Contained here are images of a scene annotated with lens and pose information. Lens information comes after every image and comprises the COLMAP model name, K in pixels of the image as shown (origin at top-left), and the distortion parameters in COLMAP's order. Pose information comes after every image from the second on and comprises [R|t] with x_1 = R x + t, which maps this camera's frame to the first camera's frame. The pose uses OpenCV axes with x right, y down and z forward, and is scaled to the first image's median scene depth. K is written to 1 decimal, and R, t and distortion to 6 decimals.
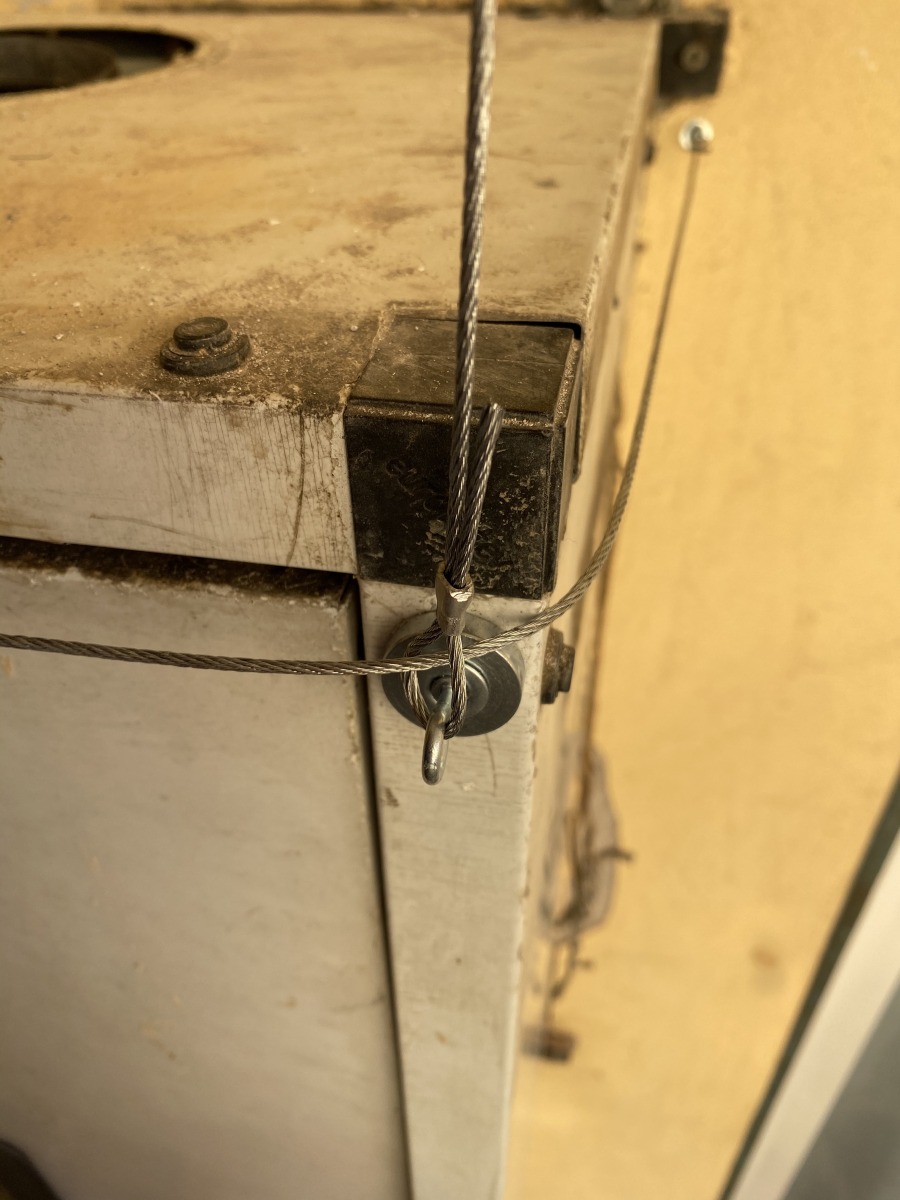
lens RADIAL K [[913.5, 0, 449.5], [0, 913.5, 592.7], [0, 0, 1]] dist [-0.000819, -0.003225]
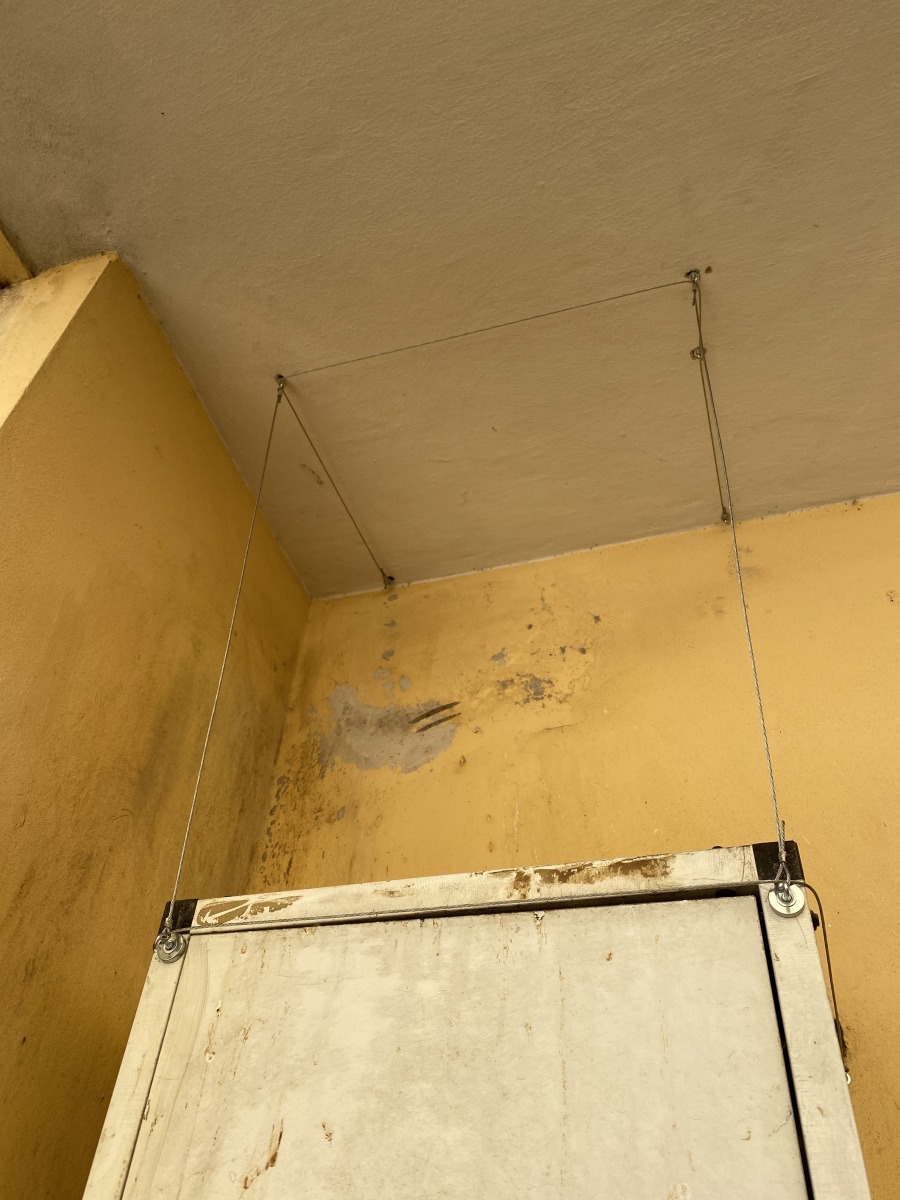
lens RADIAL K [[911.2, 0, 451.1], [0, 911.2, 596.3], [0, 0, 1]] dist [-0.002137, -0.001387]
pose [[0.993164, -0.003266, -0.116677, -0.938354], [-0.115314, 0.127427, -0.985122, 3.833657], [0.018085, 0.991843, 0.126179, -0.861974]]
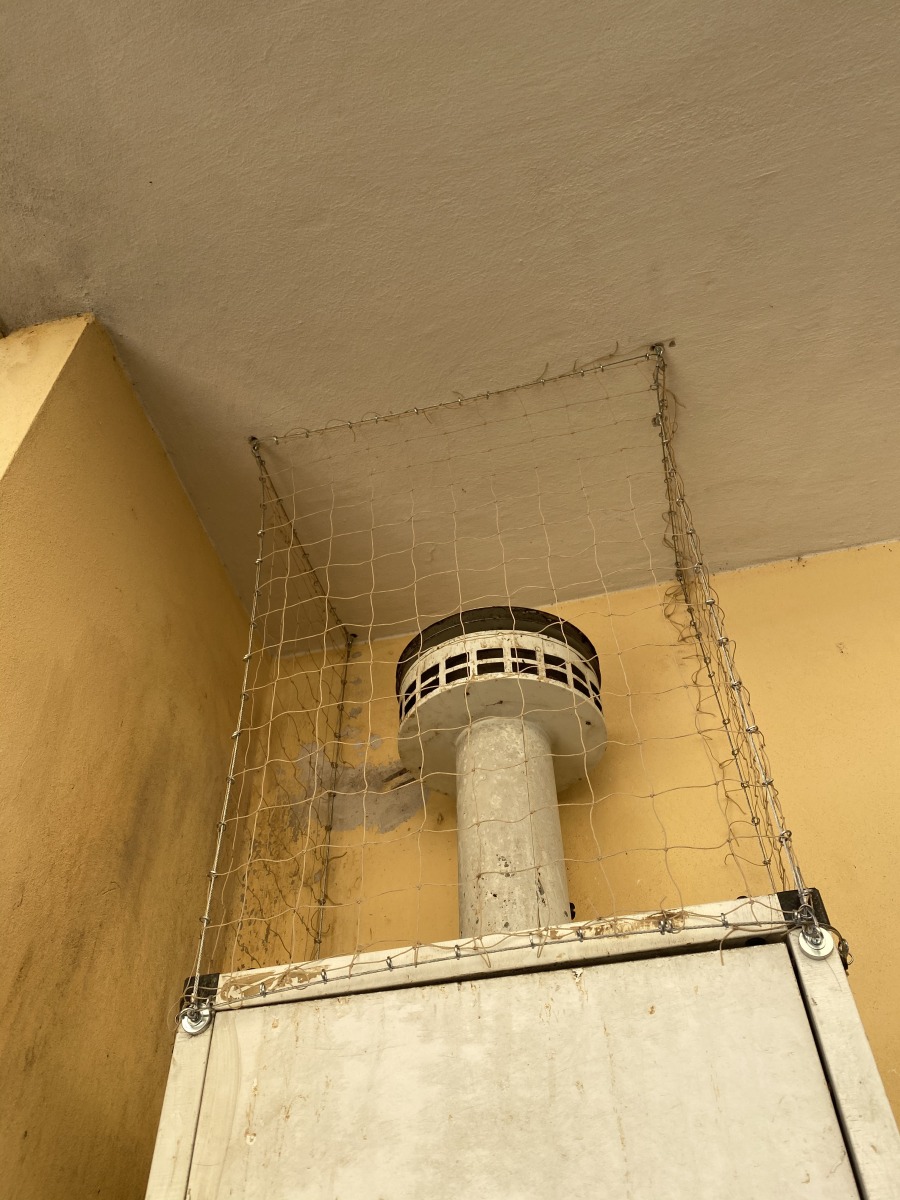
lens RADIAL K [[907.4, 0, 450.0], [0, 907.4, 600.0], [0, 0, 1]] dist [0.000566, -0.006103]
pose [[0.999741, -0.019464, -0.011783, -1.534699], [-0.010242, 0.077469, -0.996942, 3.958782], [0.020318, 0.996805, 0.077250, -0.951966]]
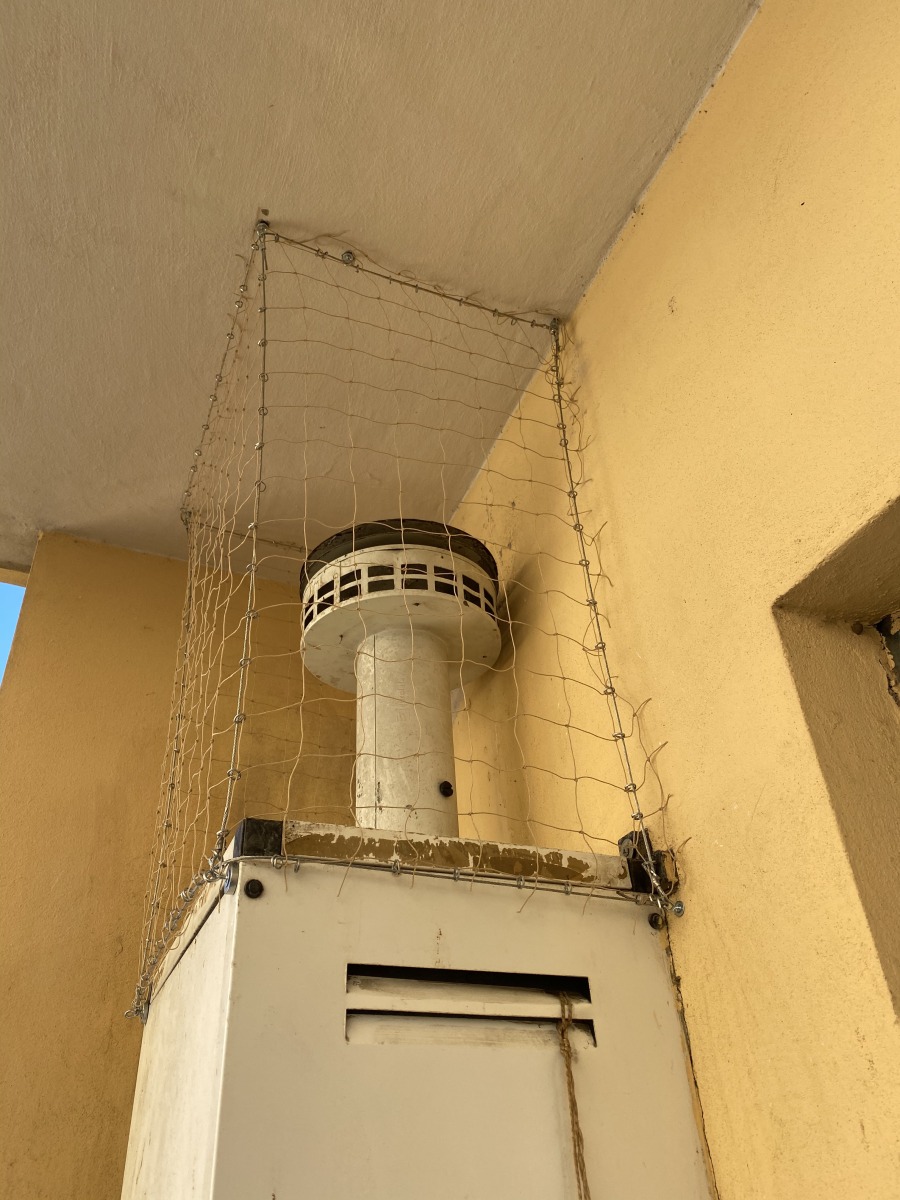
lens RADIAL K [[913.5, 0, 449.5], [0, 913.5, 592.7], [0, 0, 1]] dist [-0.000819, -0.003225]
pose [[0.562990, -0.487661, -0.667255, 4.086213], [-0.494126, 0.448555, -0.744740, 2.143549], [0.662481, 0.748989, 0.011566, 0.528736]]
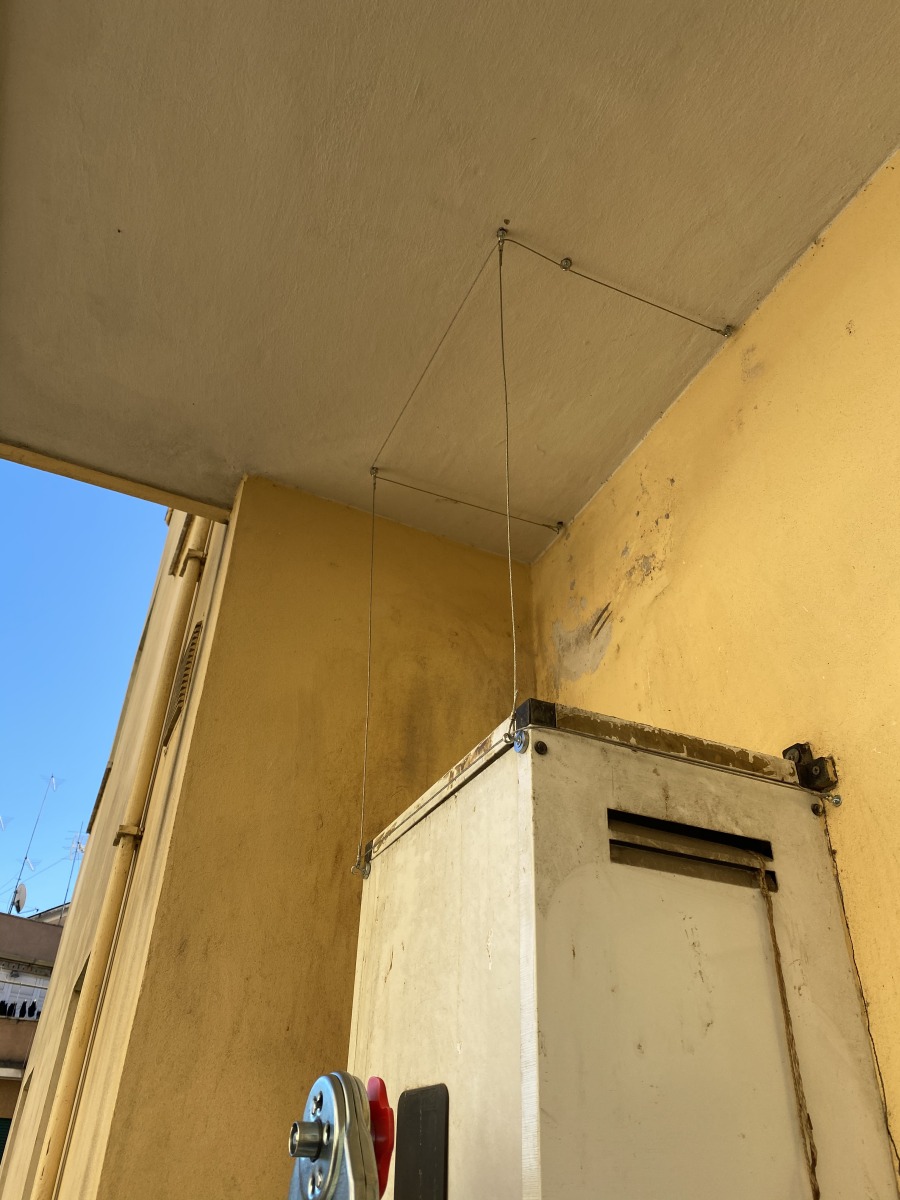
lens RADIAL K [[911.2, 0, 451.1], [0, 911.2, 596.3], [0, 0, 1]] dist [-0.002137, -0.001387]
pose [[0.582519, -0.420156, -0.695802, 4.133859], [-0.546178, 0.431638, -0.717898, 4.043562], [0.601964, 0.798221, 0.021958, -0.220258]]
